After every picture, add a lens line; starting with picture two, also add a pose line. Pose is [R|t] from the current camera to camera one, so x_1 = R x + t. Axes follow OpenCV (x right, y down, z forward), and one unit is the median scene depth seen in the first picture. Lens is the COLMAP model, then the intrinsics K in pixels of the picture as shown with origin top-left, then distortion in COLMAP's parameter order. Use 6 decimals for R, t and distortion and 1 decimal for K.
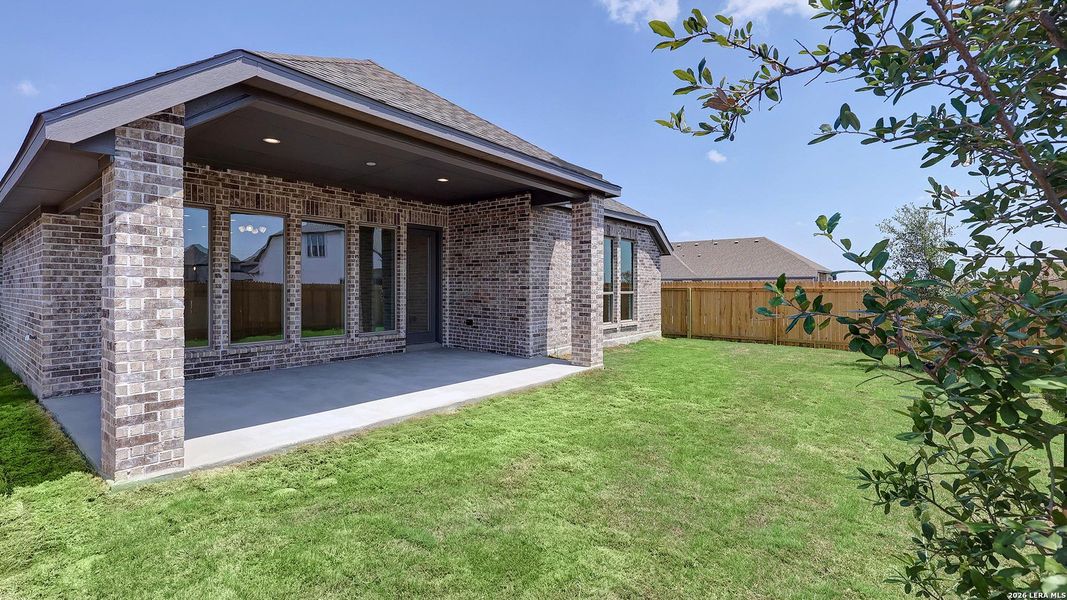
lens RADIAL K [[481.4, 0, 533.5], [0, 481.4, 300.0], [0, 0, 1]] dist [-0.001556, -0.000577]
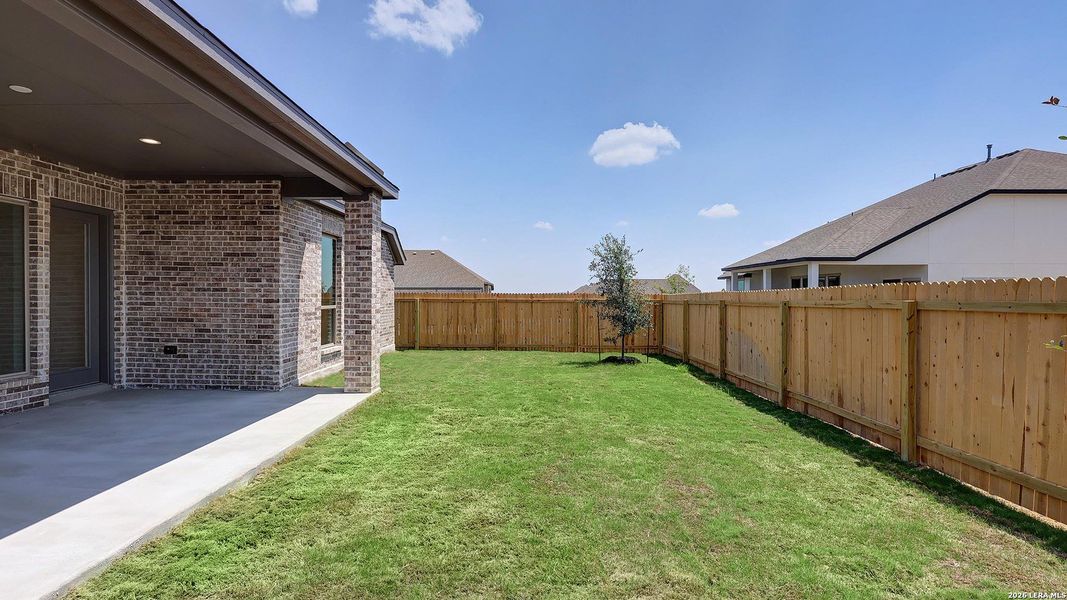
lens RADIAL K [[481.4, 0, 533.5], [0, 481.4, 300.0], [0, 0, 1]] dist [-0.001556, -0.000577]
pose [[0.778155, -0.003700, 0.628062, -0.175343], [0.015238, 0.999800, -0.012990, -0.010049], [-0.627888, 0.019679, 0.778055, 0.129189]]
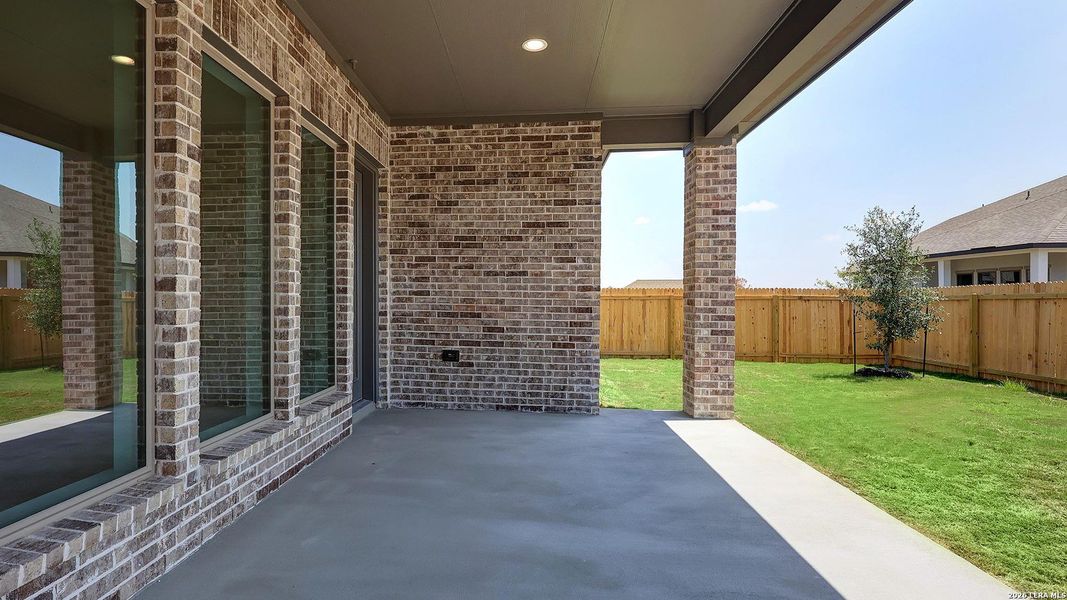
lens RADIAL K [[521.4, 0, 489.8], [0, 521.4, 300.7], [0, 0, 1]] dist [-0.001222, -0.000267]
pose [[0.831053, -0.001160, 0.556192, -0.446010], [0.015375, 0.999664, -0.020889, -0.000403], [-0.555981, 0.025912, 0.830791, 0.557746]]
